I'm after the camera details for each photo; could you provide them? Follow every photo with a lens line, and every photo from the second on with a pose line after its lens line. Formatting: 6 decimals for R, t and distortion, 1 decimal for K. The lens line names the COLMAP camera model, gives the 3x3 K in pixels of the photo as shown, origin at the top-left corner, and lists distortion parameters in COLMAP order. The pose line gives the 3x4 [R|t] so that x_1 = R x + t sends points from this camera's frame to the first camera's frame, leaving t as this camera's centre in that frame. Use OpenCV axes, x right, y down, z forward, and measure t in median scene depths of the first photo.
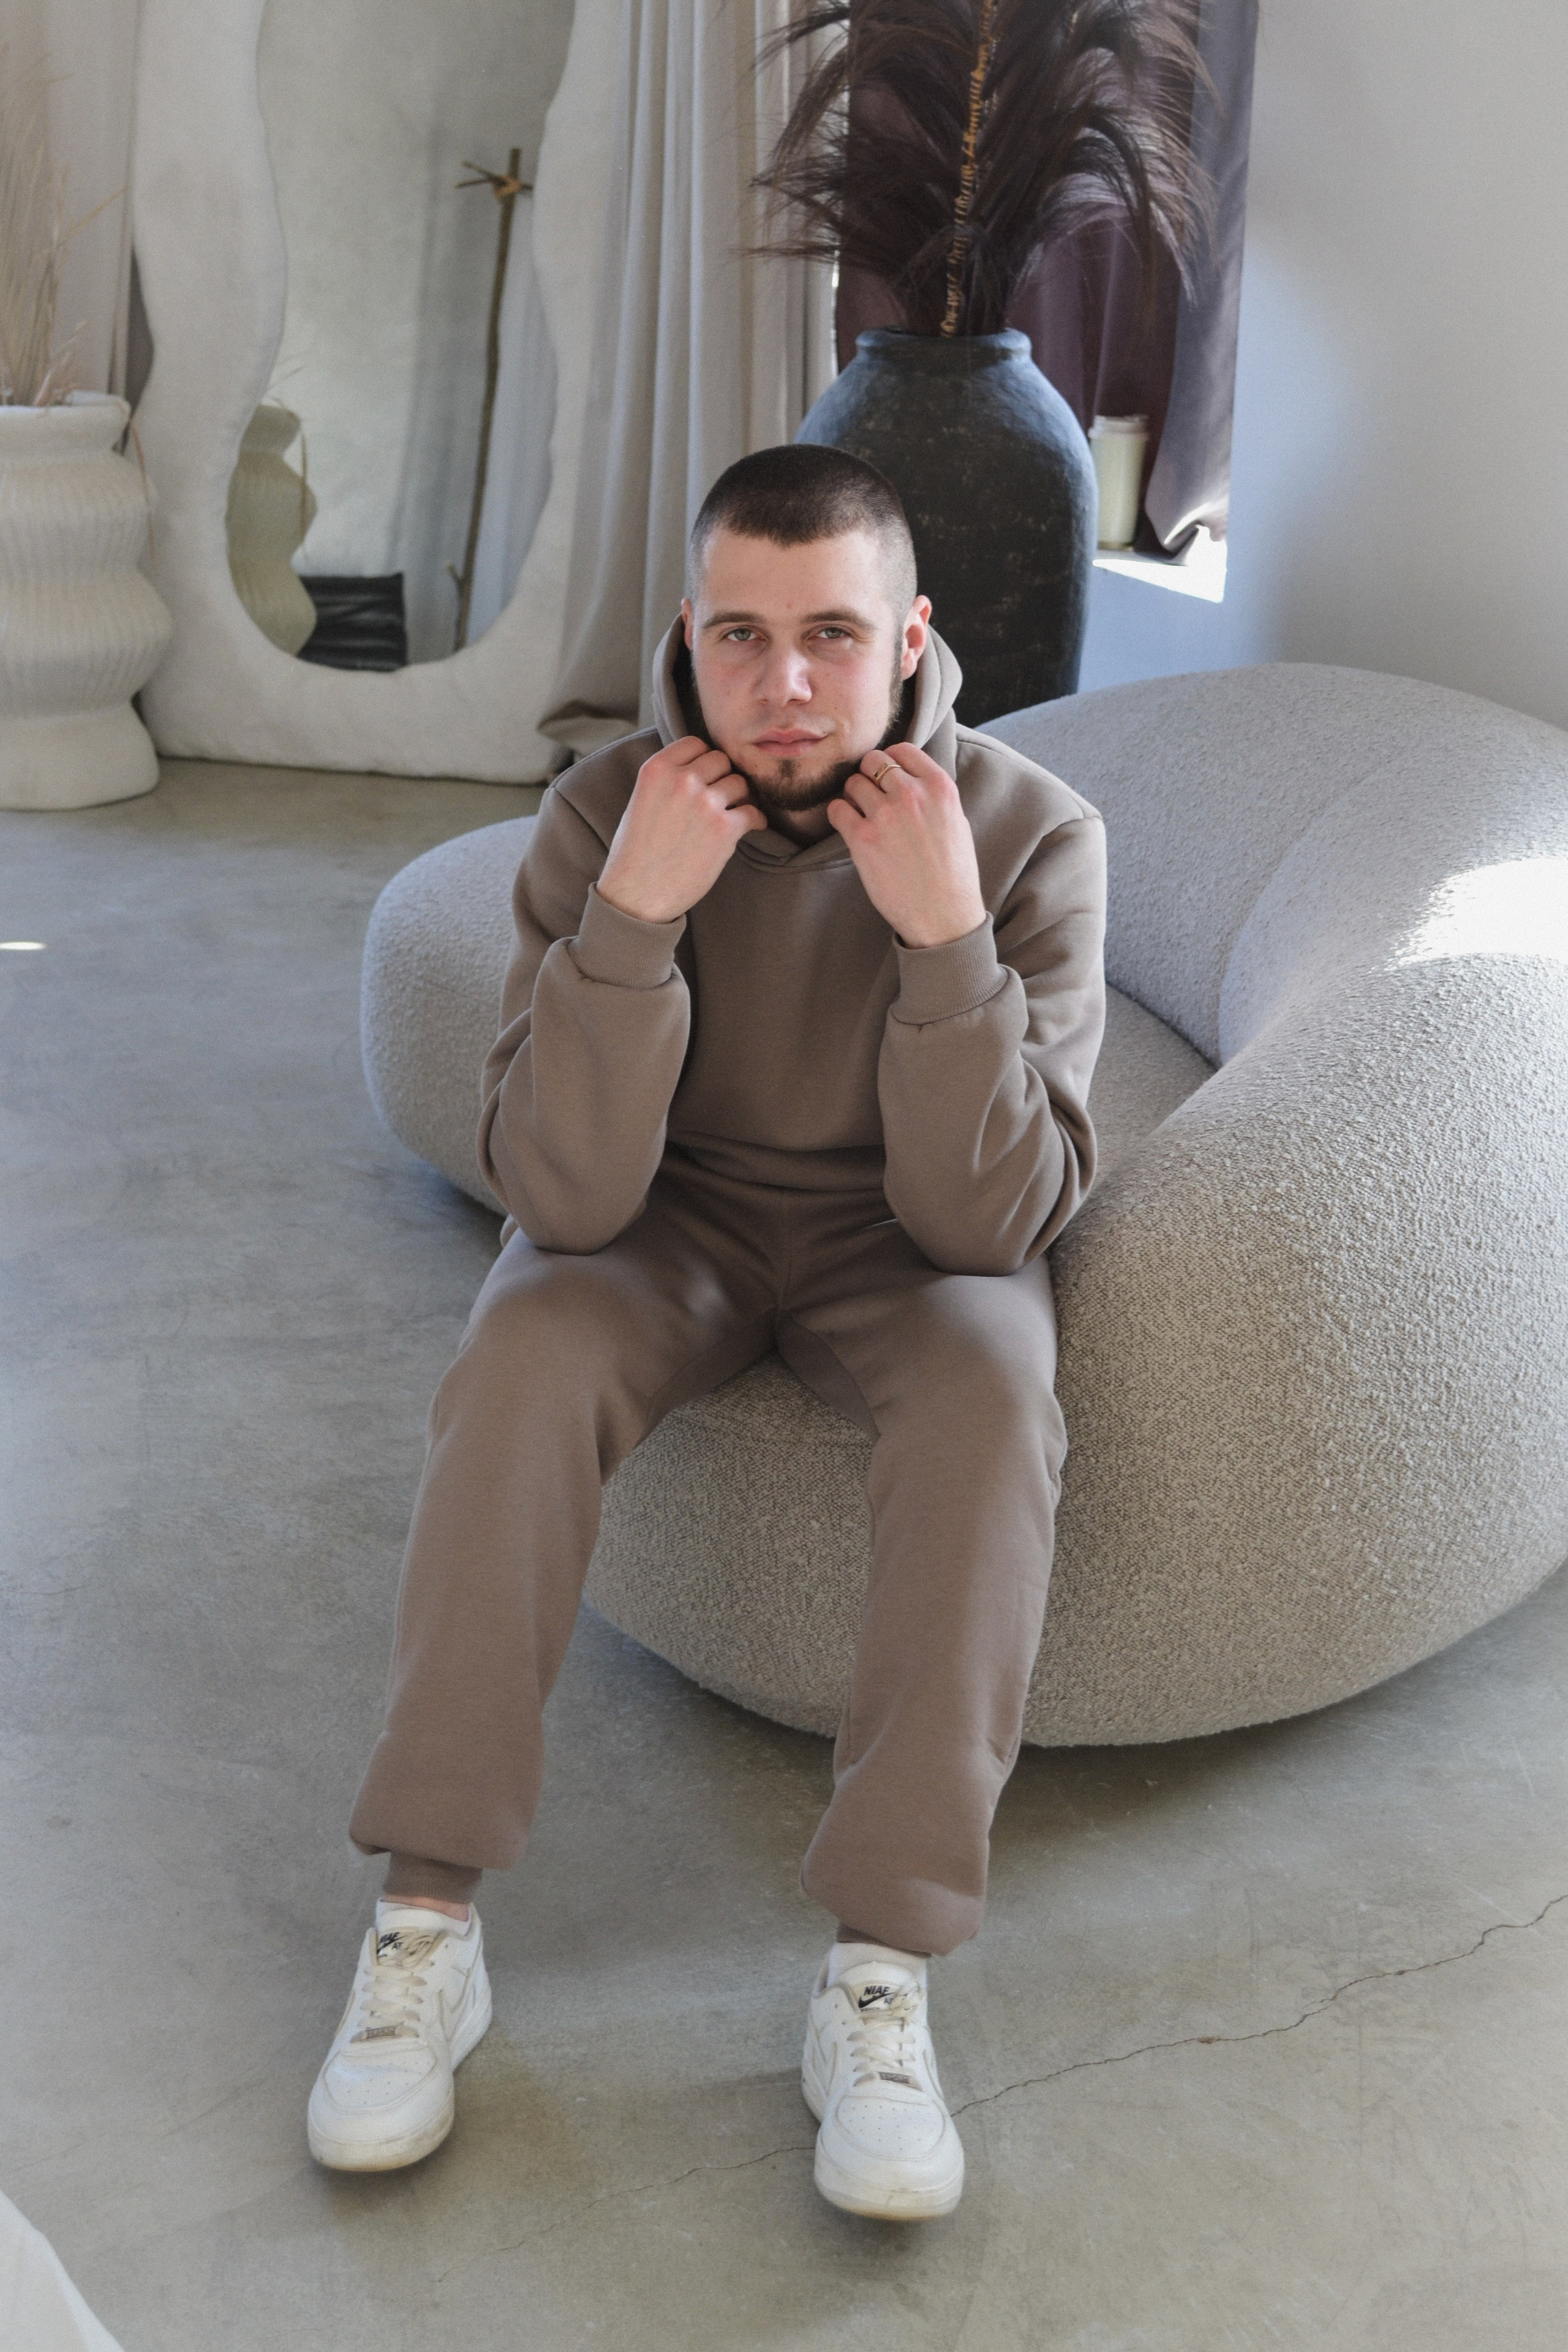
lens RADIAL K [[3395.8, 0, 784.0], [0, 3395.8, 1176.0], [0, 0, 1]] dist [-0.023129, 0.032747]
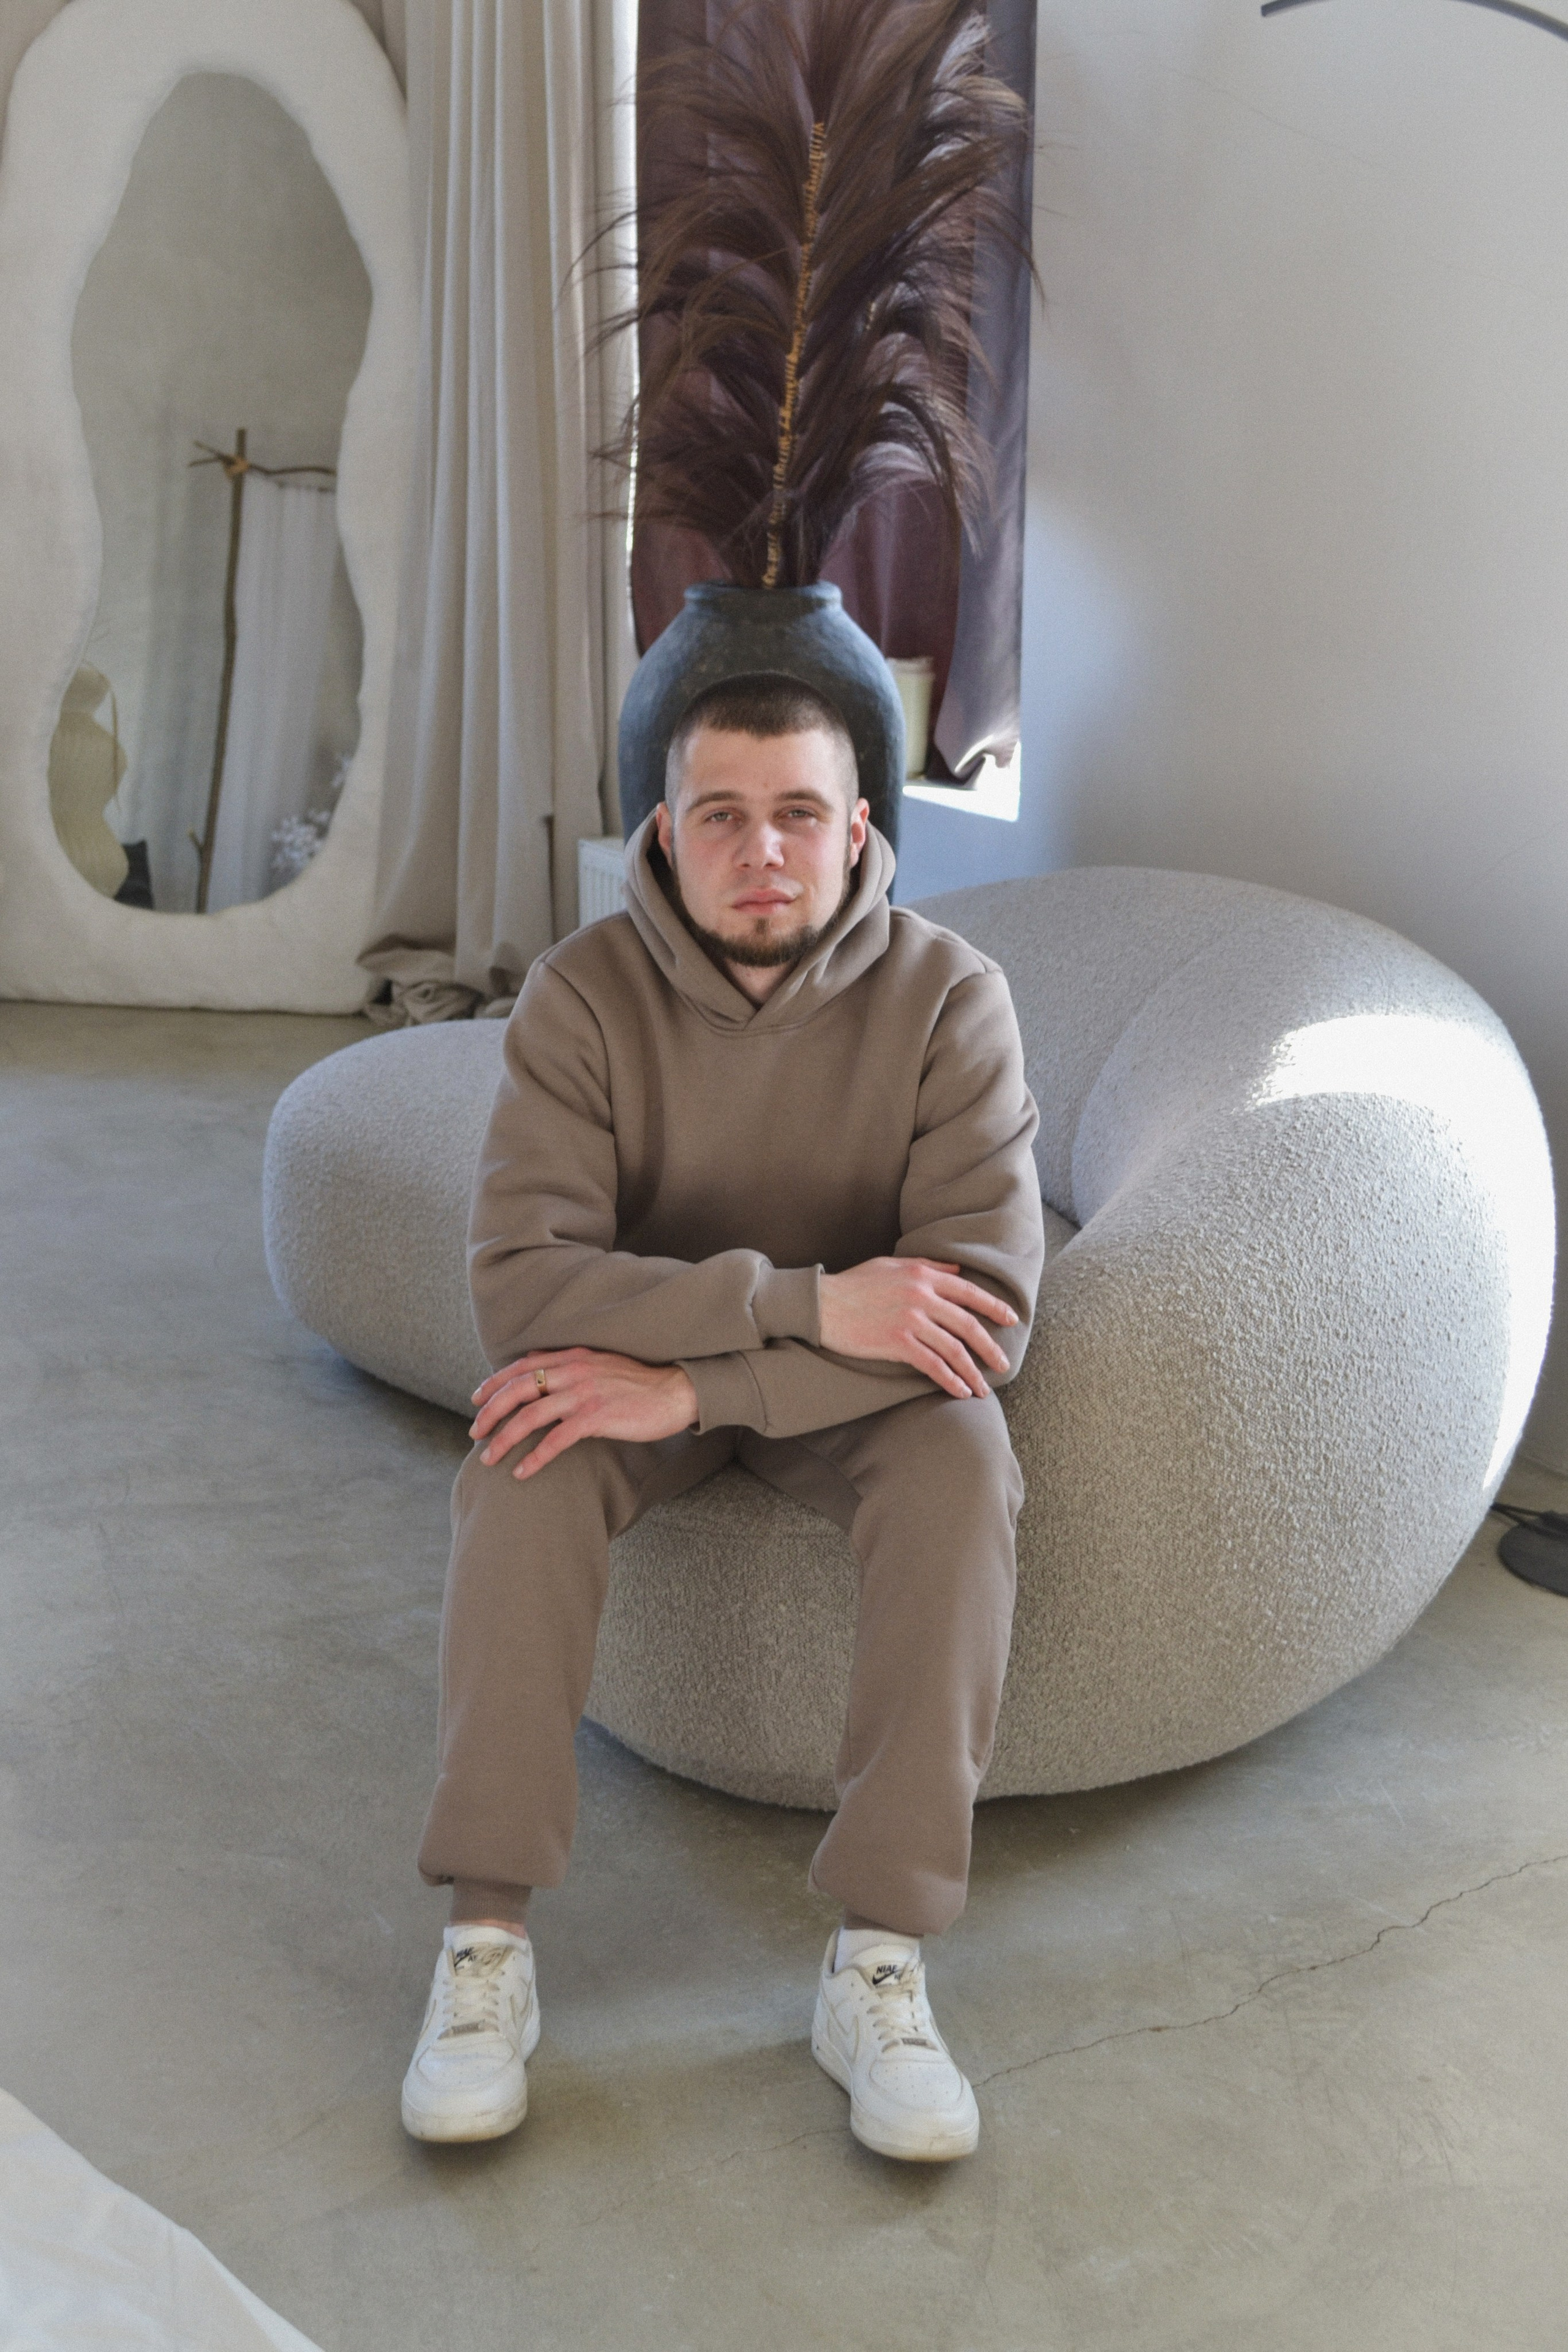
lens RADIAL K [[3395.8, 0, 784.0], [0, 3395.8, 1176.0], [0, 0, 1]] dist [-0.023129, 0.032747]
pose [[0.995038, -0.033880, 0.093552, -0.089773], [0.040792, 0.996498, -0.072989, 0.040184], [-0.090752, 0.076443, 0.992935, -0.140919]]
